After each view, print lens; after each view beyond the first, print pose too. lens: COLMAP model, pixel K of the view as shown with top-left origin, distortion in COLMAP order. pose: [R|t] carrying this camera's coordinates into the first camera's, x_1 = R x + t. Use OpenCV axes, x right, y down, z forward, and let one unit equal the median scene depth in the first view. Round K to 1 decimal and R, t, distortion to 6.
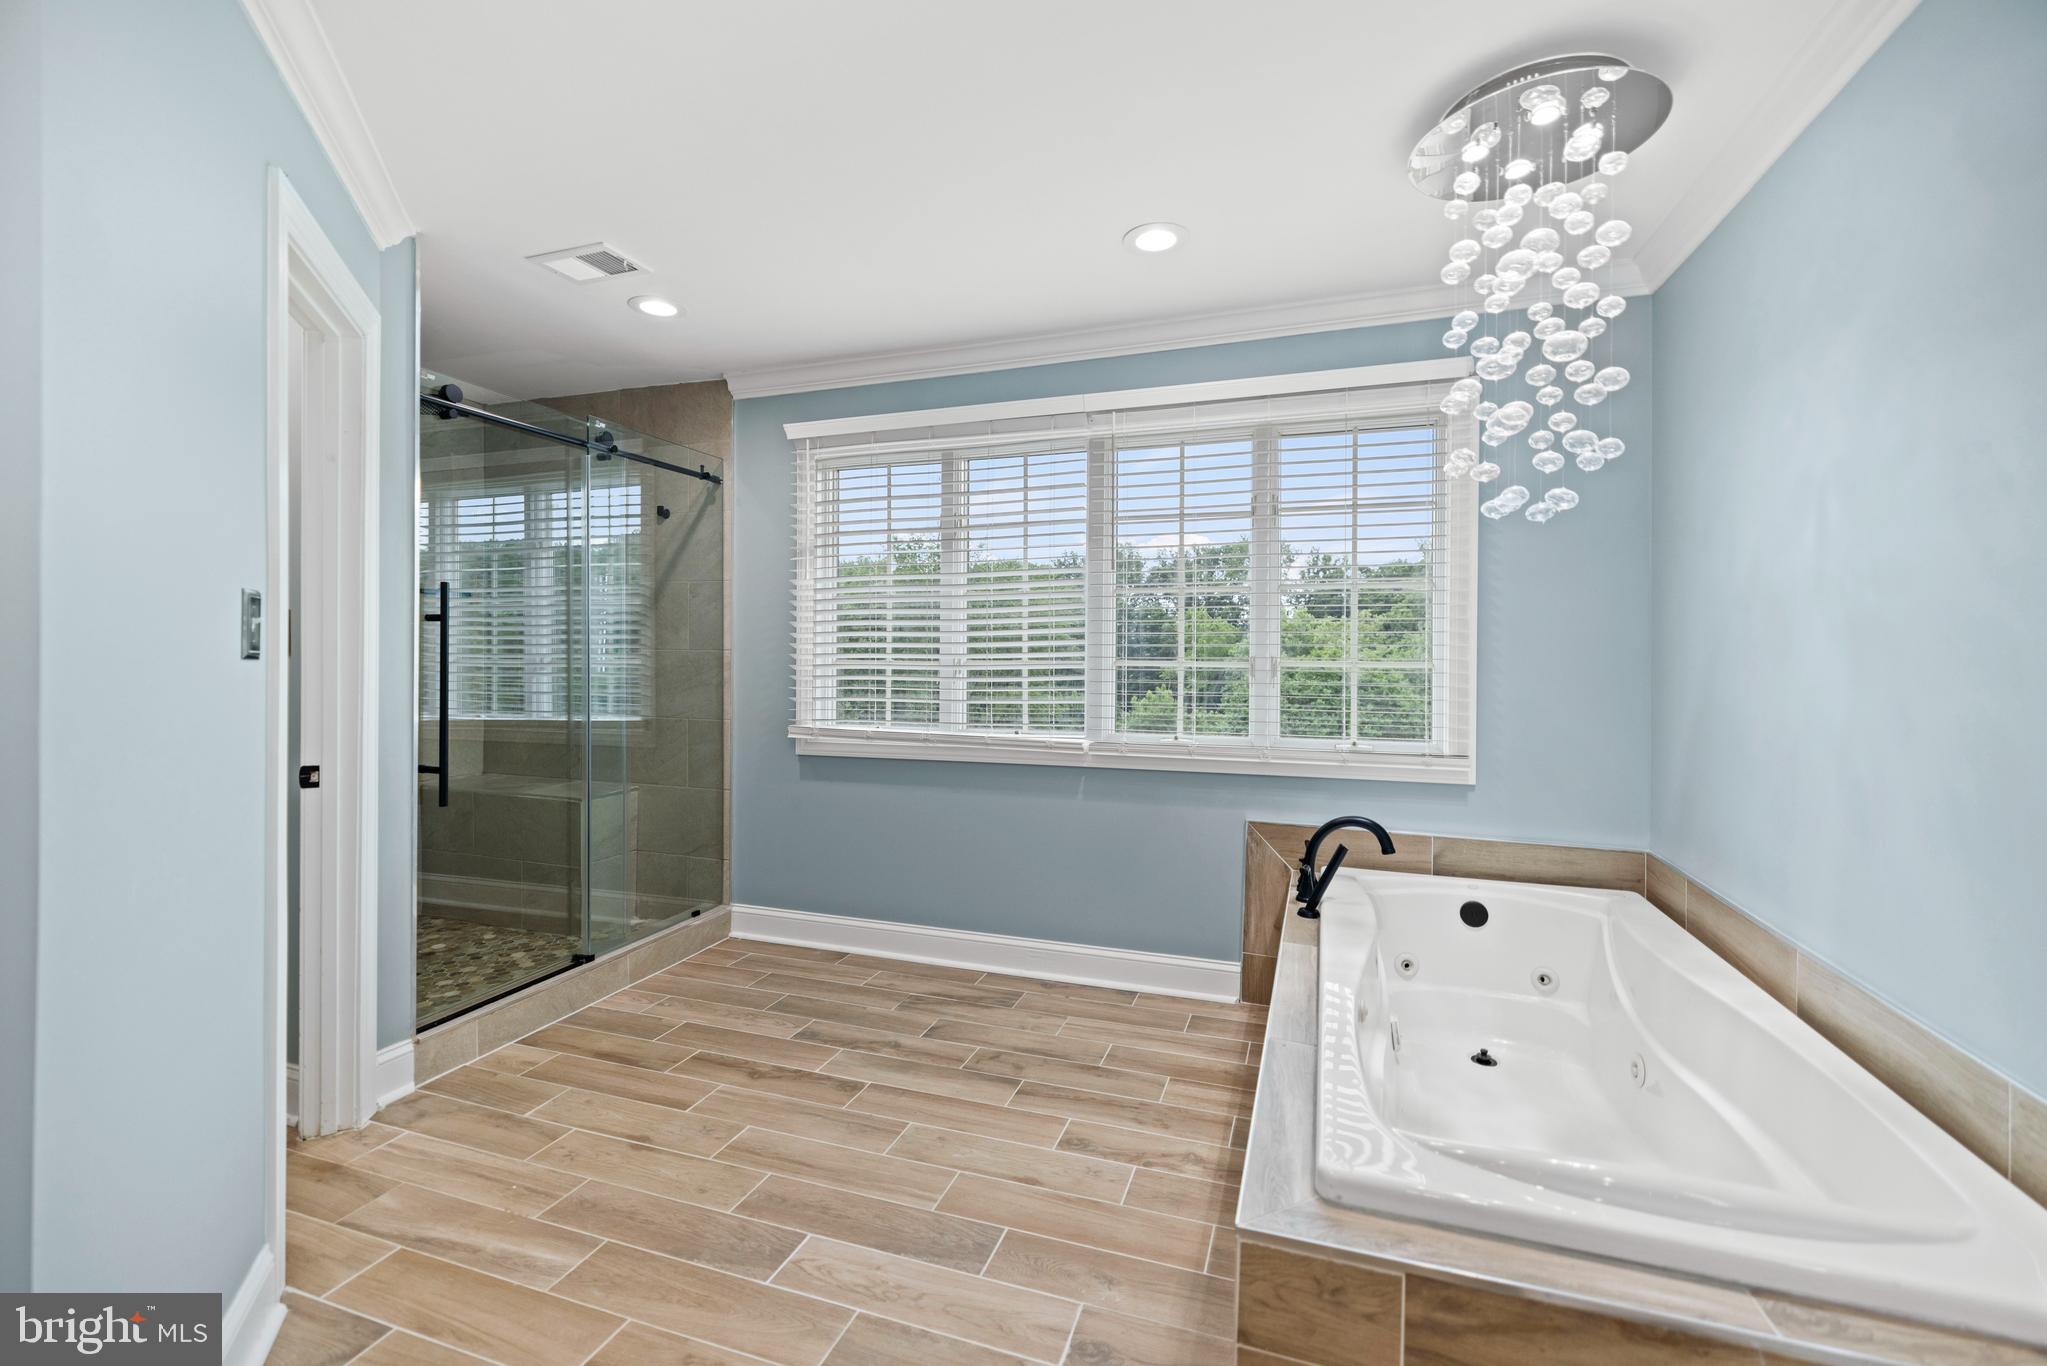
lens RADIAL K [[876.6, 0, 1020.8], [0, 876.6, 651.7], [0, 0, 1]] dist [0.010856, 0.000073]
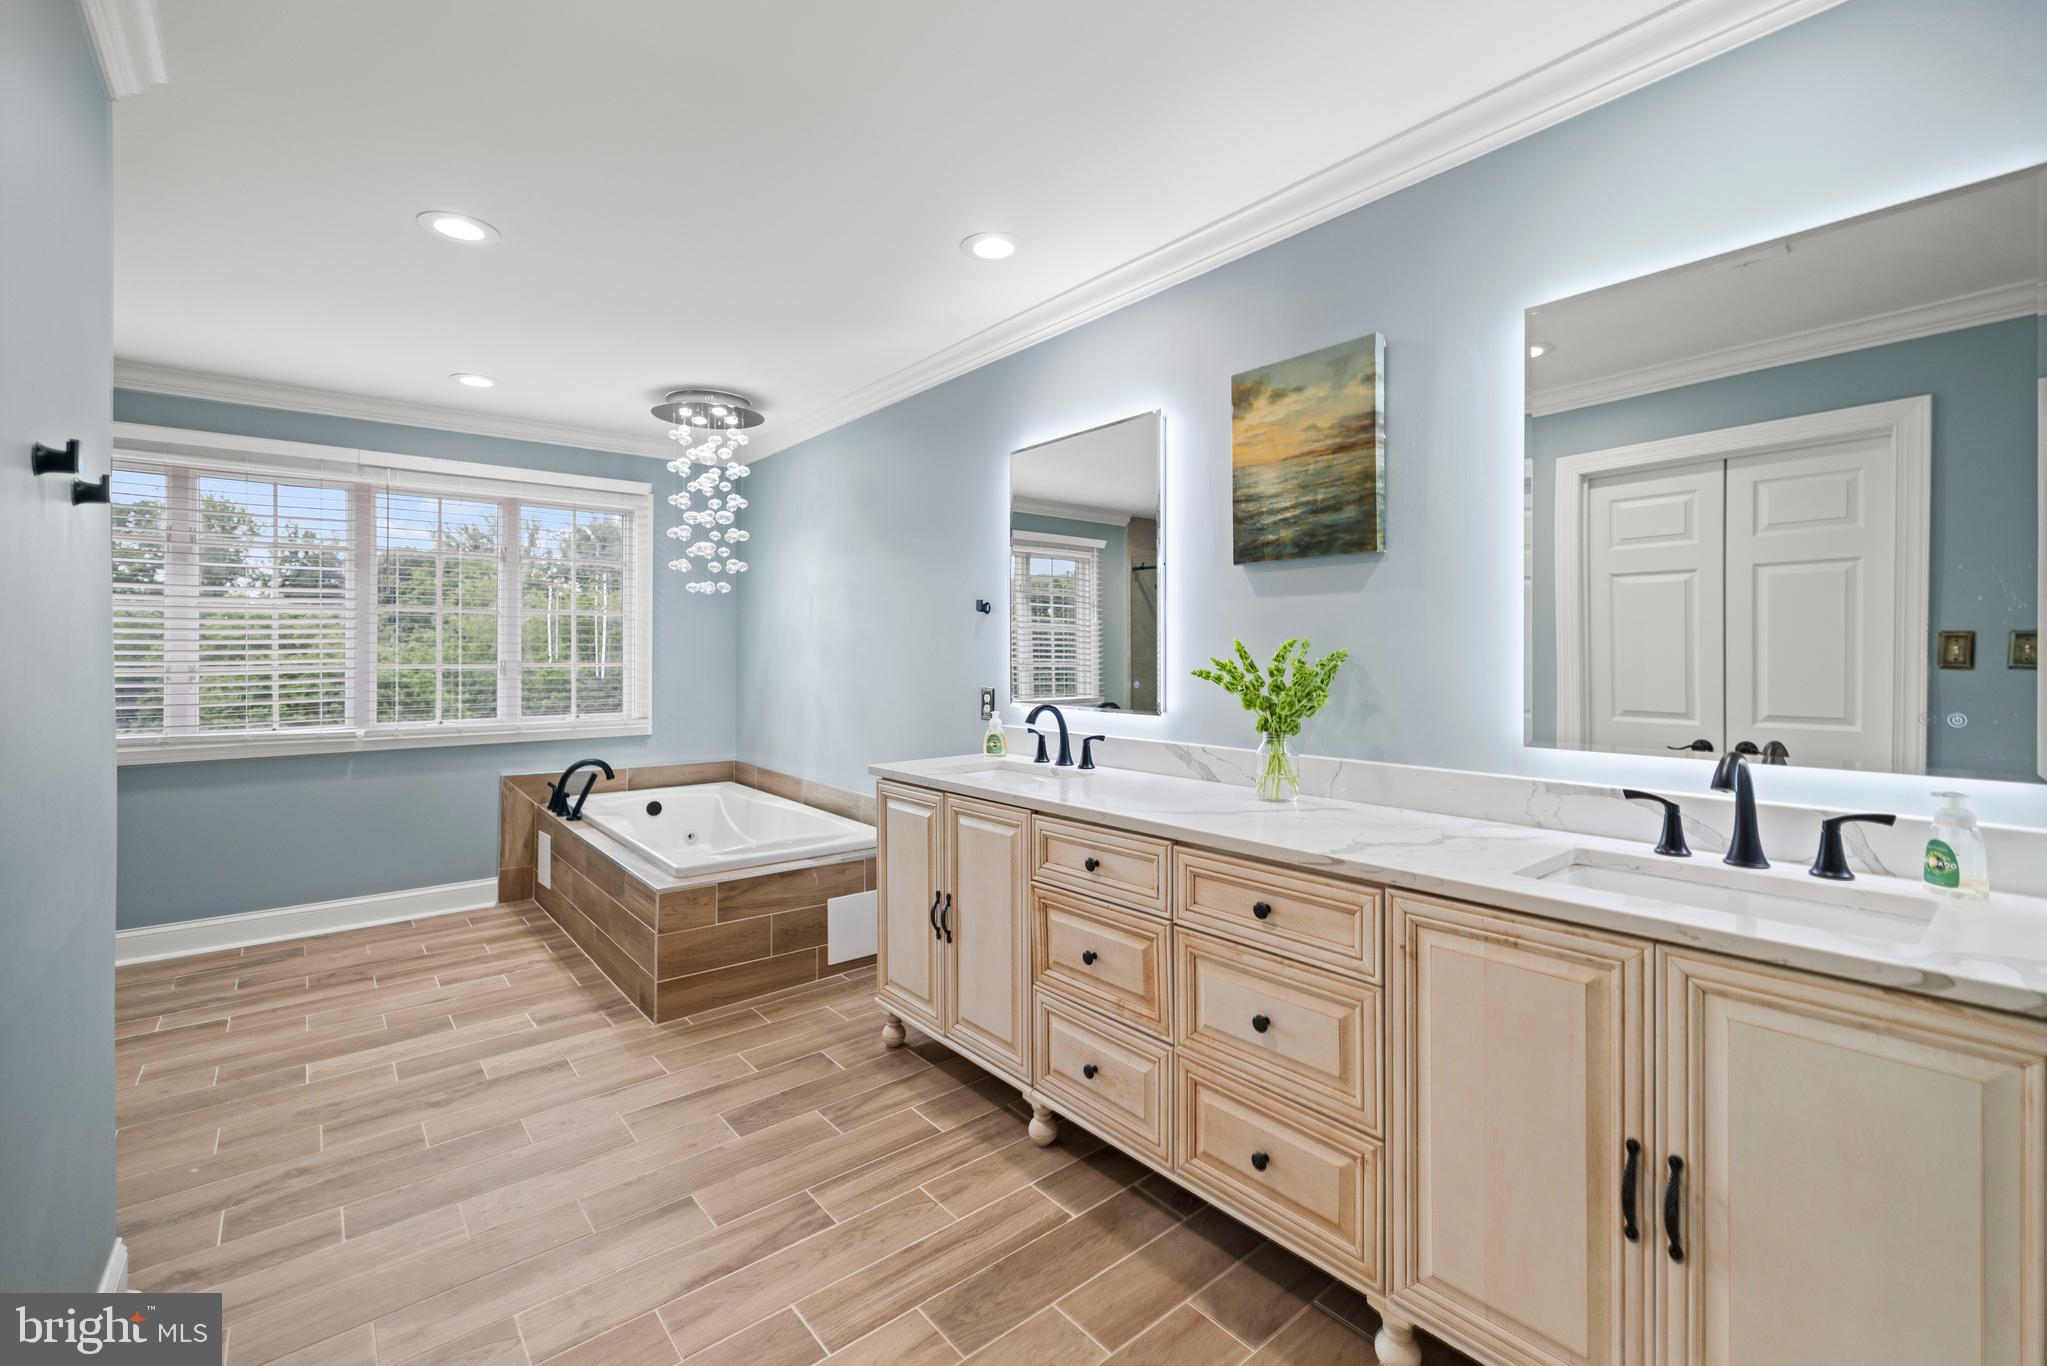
lens RADIAL K [[876.6, 0, 1023.3], [0, 876.6, 661.6], [0, 0, 1]] dist [0.010856, 0.000073]
pose [[0.518395, -0.014171, 0.855024, -0.590001], [-0.000140, 0.999861, 0.016656, -0.019463], [-0.855141, -0.008754, 0.518321, -0.520866]]
